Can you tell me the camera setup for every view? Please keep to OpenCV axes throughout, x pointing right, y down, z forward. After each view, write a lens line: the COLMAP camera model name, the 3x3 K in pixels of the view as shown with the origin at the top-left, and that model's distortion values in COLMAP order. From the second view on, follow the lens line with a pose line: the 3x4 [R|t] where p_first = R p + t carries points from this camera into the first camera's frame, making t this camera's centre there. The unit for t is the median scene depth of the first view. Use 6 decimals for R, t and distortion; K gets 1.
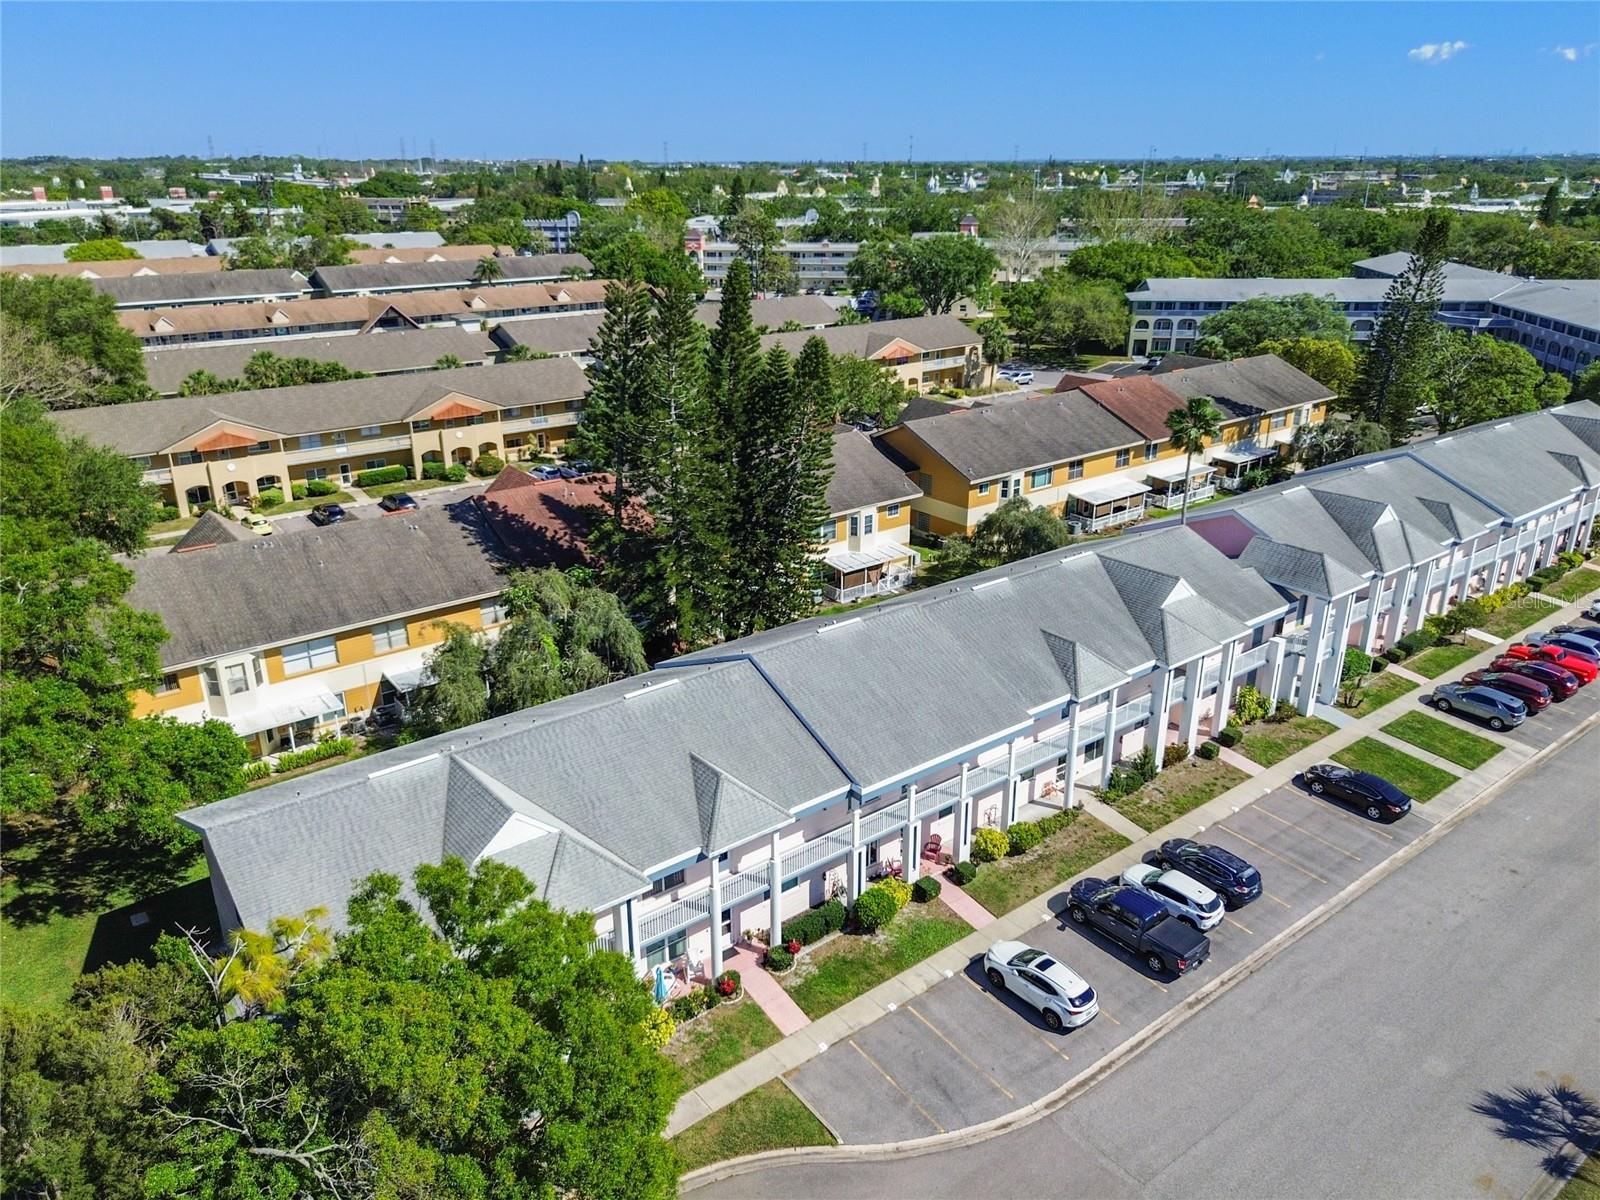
lens RADIAL K [[1136.3, 0, 796.7], [0, 1136.3, 600.2], [0, 0, 1]] dist [0.064688, -0.061461]
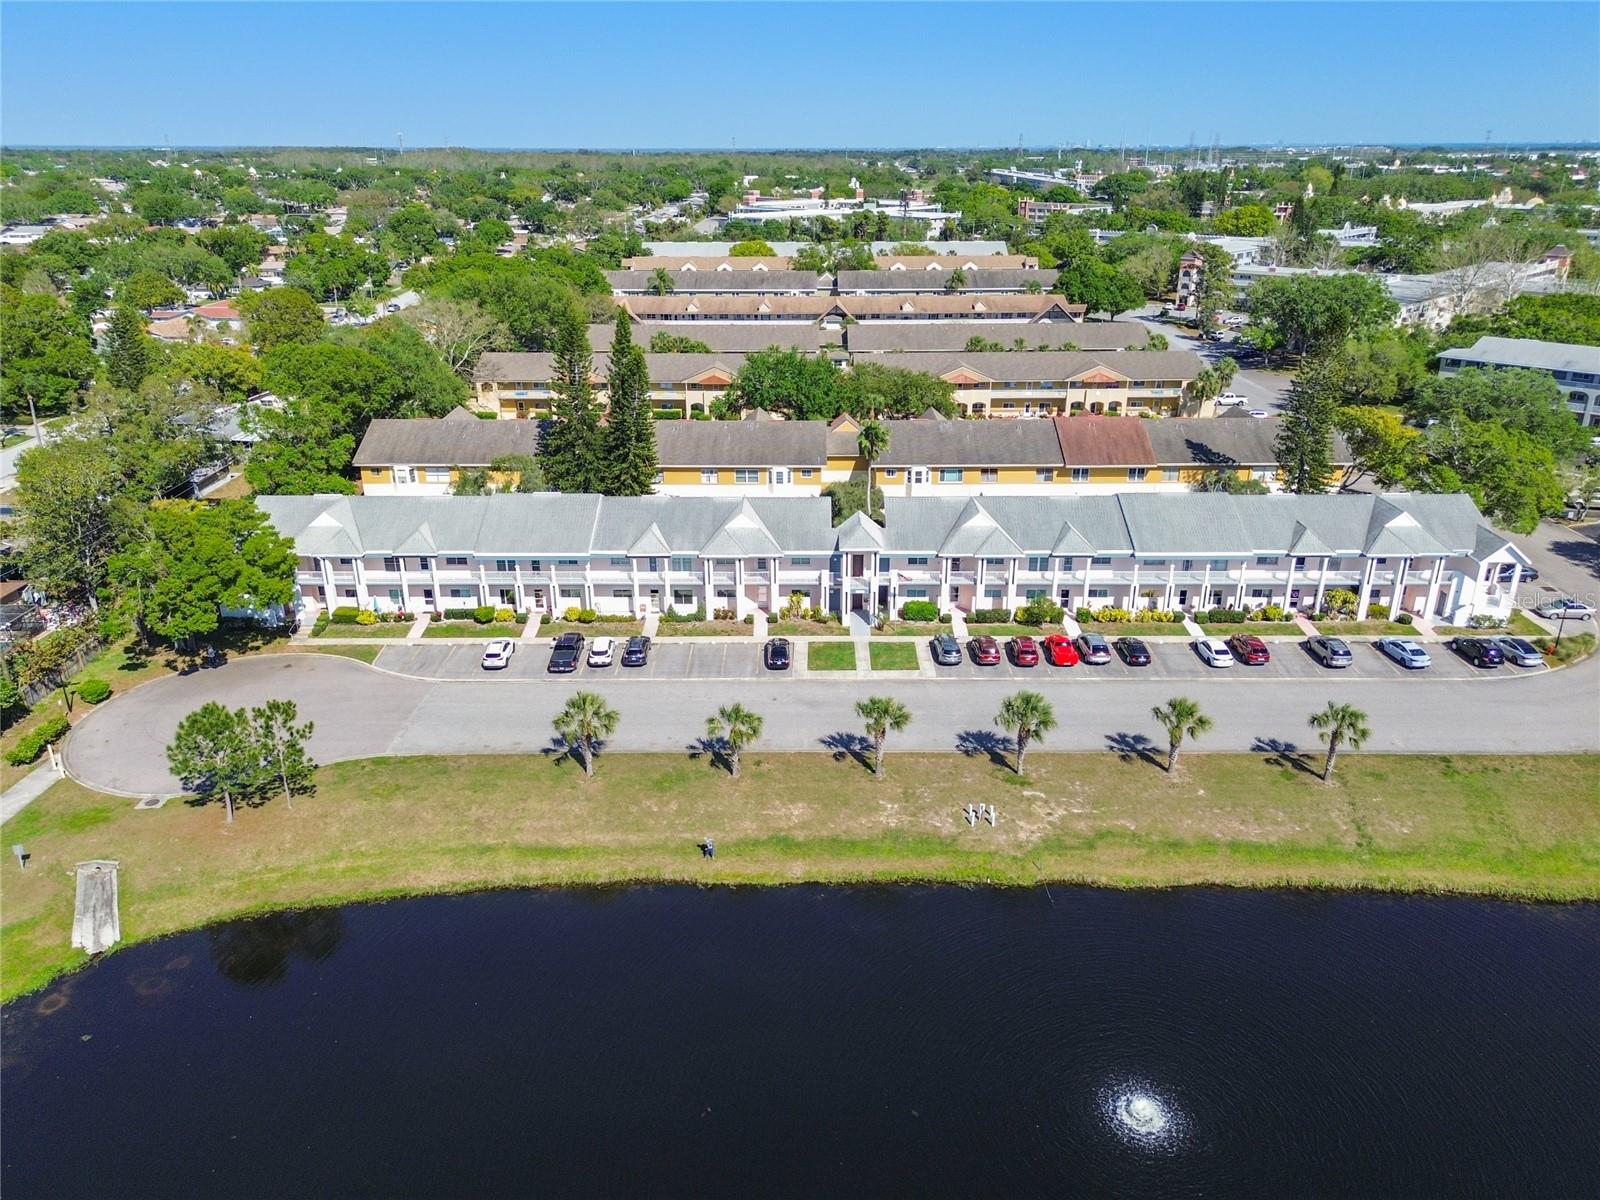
lens RADIAL K [[1129.4, 0, 797.6], [0, 1129.4, 599.5], [0, 0, 1]] dist [0.071057, -0.063745]
pose [[0.786361, 0.229926, -0.573385, 1.043056], [-0.222499, 0.971278, 0.084336, -0.041237], [0.576308, 0.061259, 0.814933, -0.246580]]
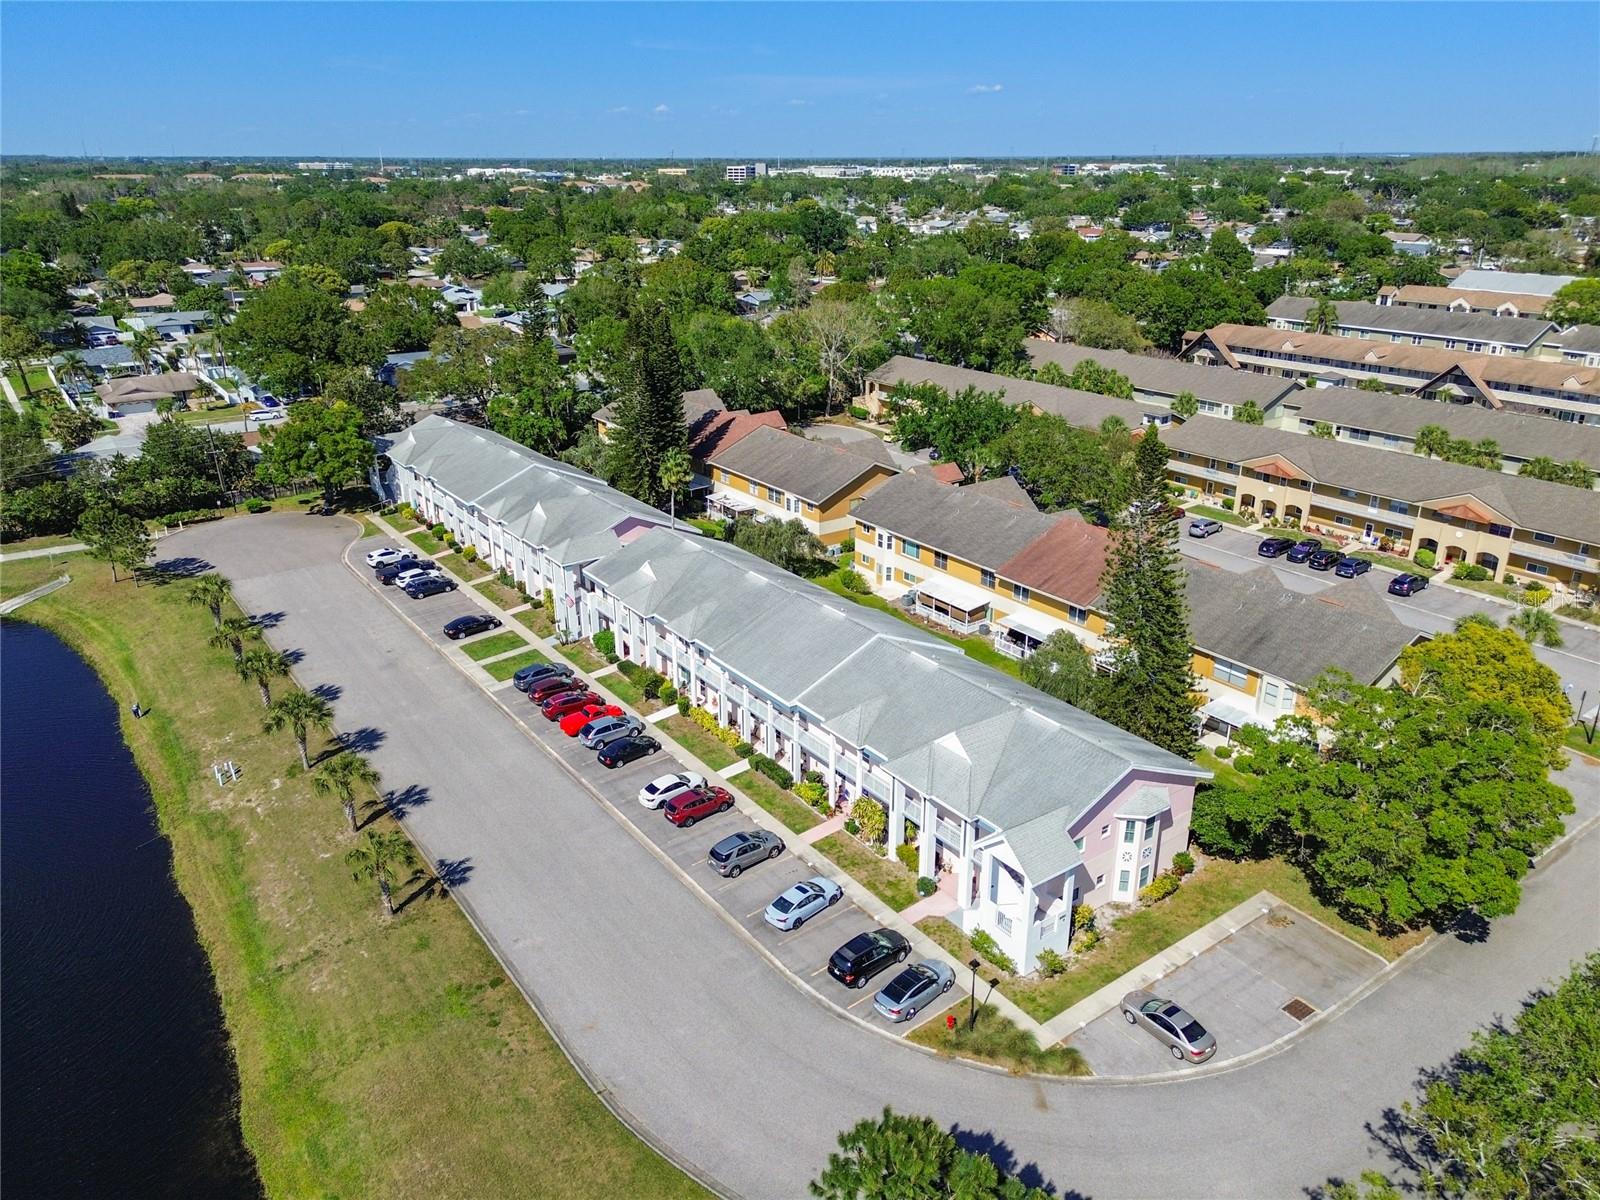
lens RADIAL K [[1129.4, 0, 797.6], [0, 1129.4, 599.5], [0, 0, 1]] dist [0.071057, -0.063745]
pose [[-0.034006, 0.366503, -0.929795, 1.551451], [-0.357370, 0.864364, 0.353782, -0.507981], [0.933344, 0.344312, 0.101584, 0.931091]]
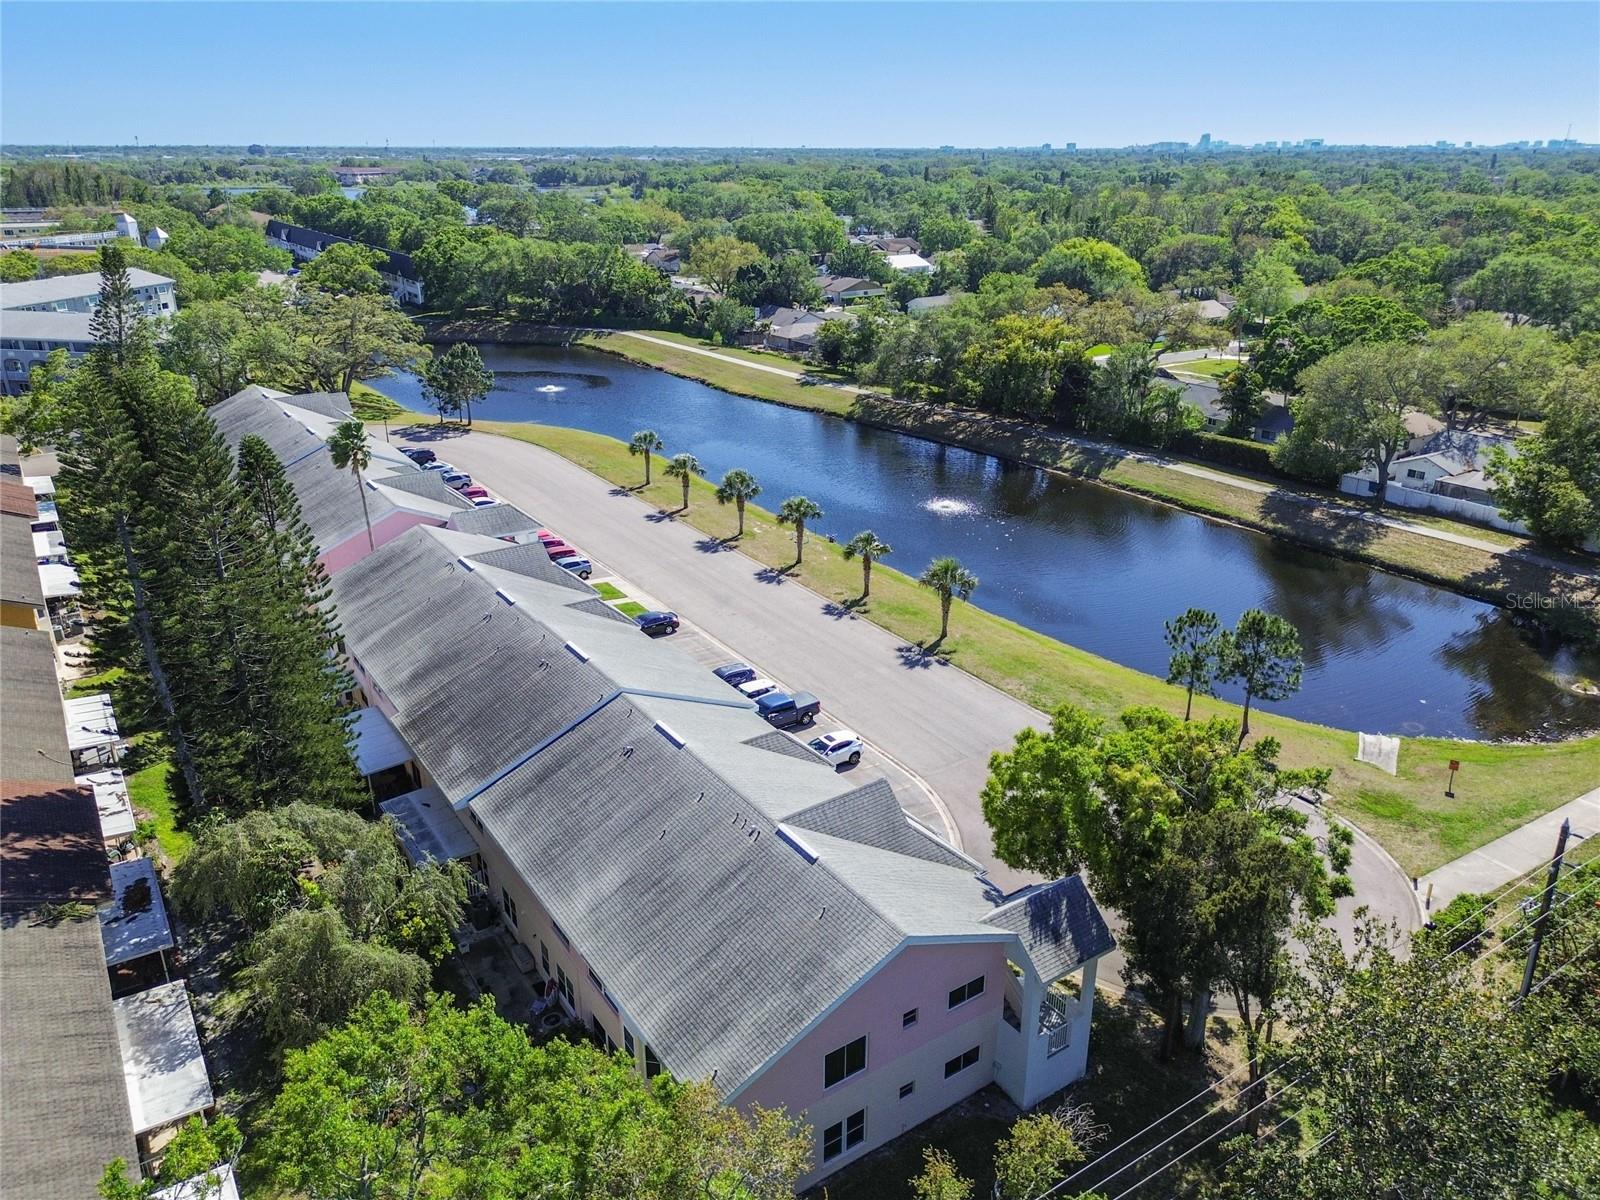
lens RADIAL K [[1136.3, 0, 796.7], [0, 1136.3, 600.2], [0, 0, 1]] dist [0.064688, -0.061461]
pose [[0.065536, -0.365464, 0.928515, -0.632160], [0.360132, 0.876463, 0.319558, -0.197001], [-0.930596, 0.313446, 0.189055, 0.380475]]
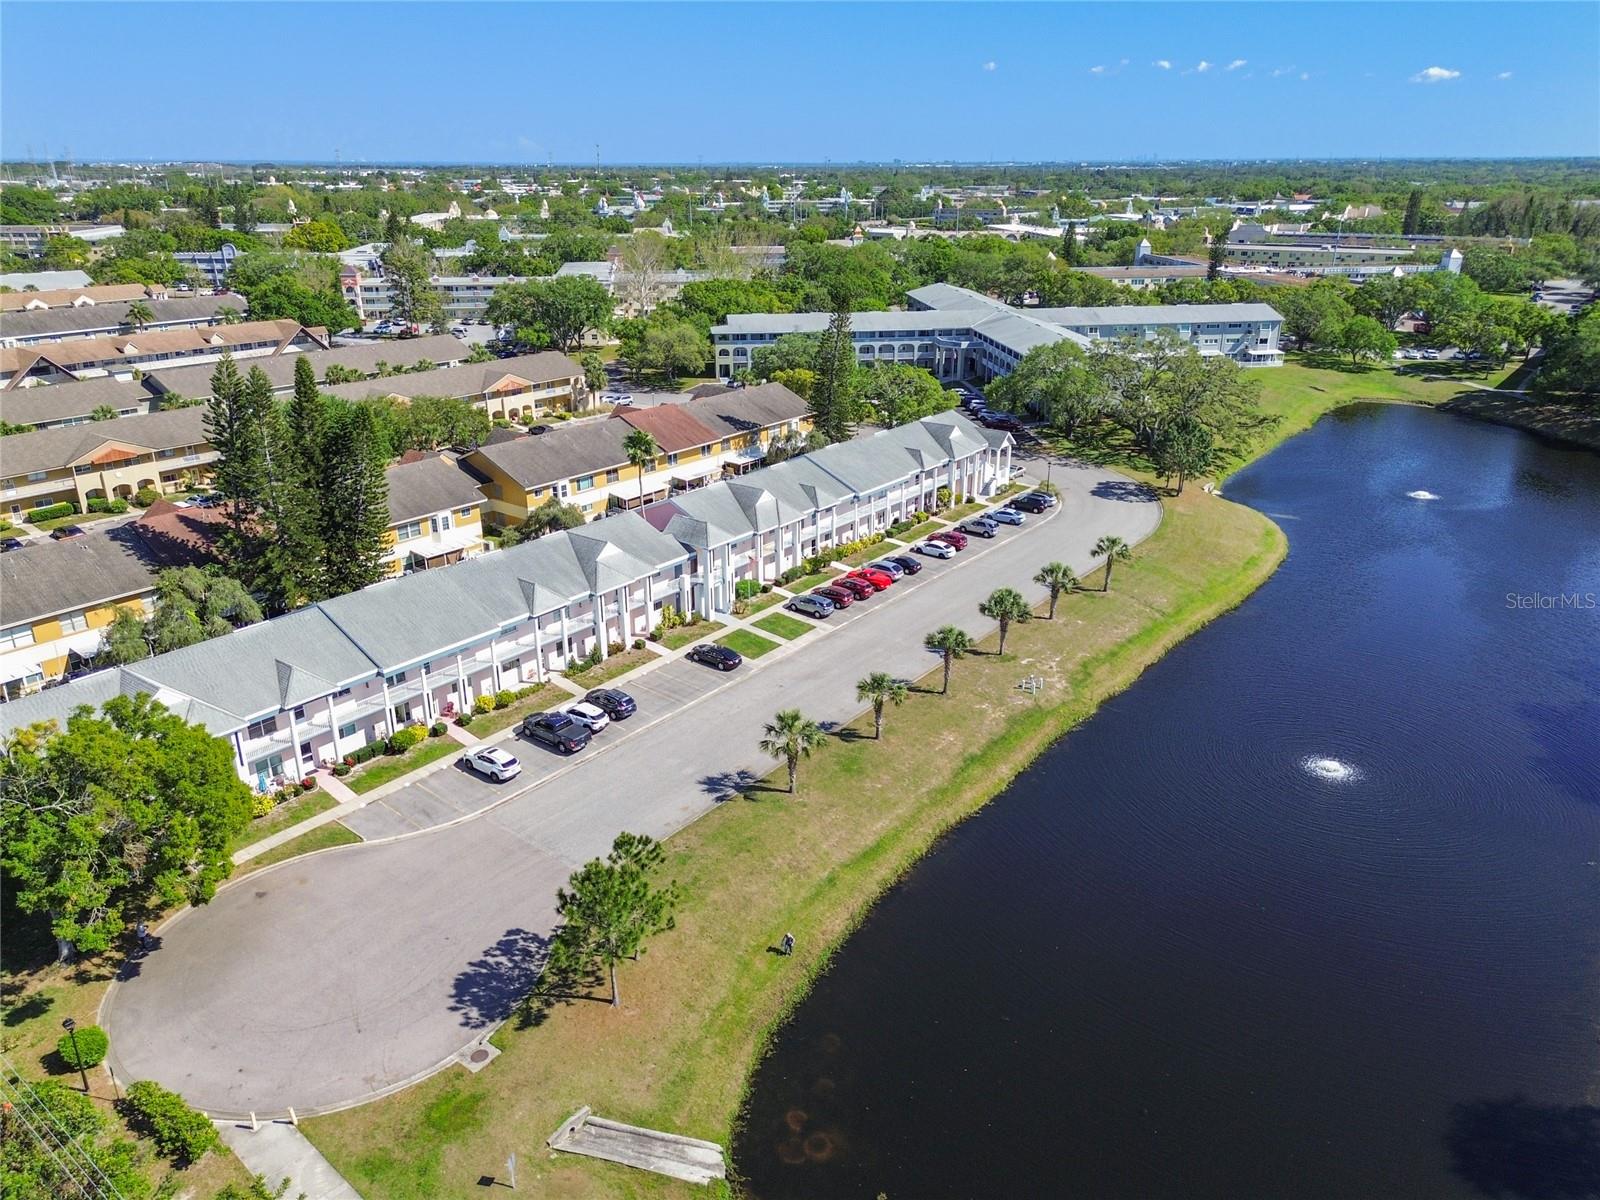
lens RADIAL K [[1129.4, 0, 797.6], [0, 1129.4, 599.5], [0, 0, 1]] dist [0.071057, -0.063745]
pose [[0.969913, -0.085629, 0.227895, 0.163082], [0.085731, 0.996273, 0.009470, 0.053877], [-0.227857, 0.010353, 0.973640, -0.498081]]
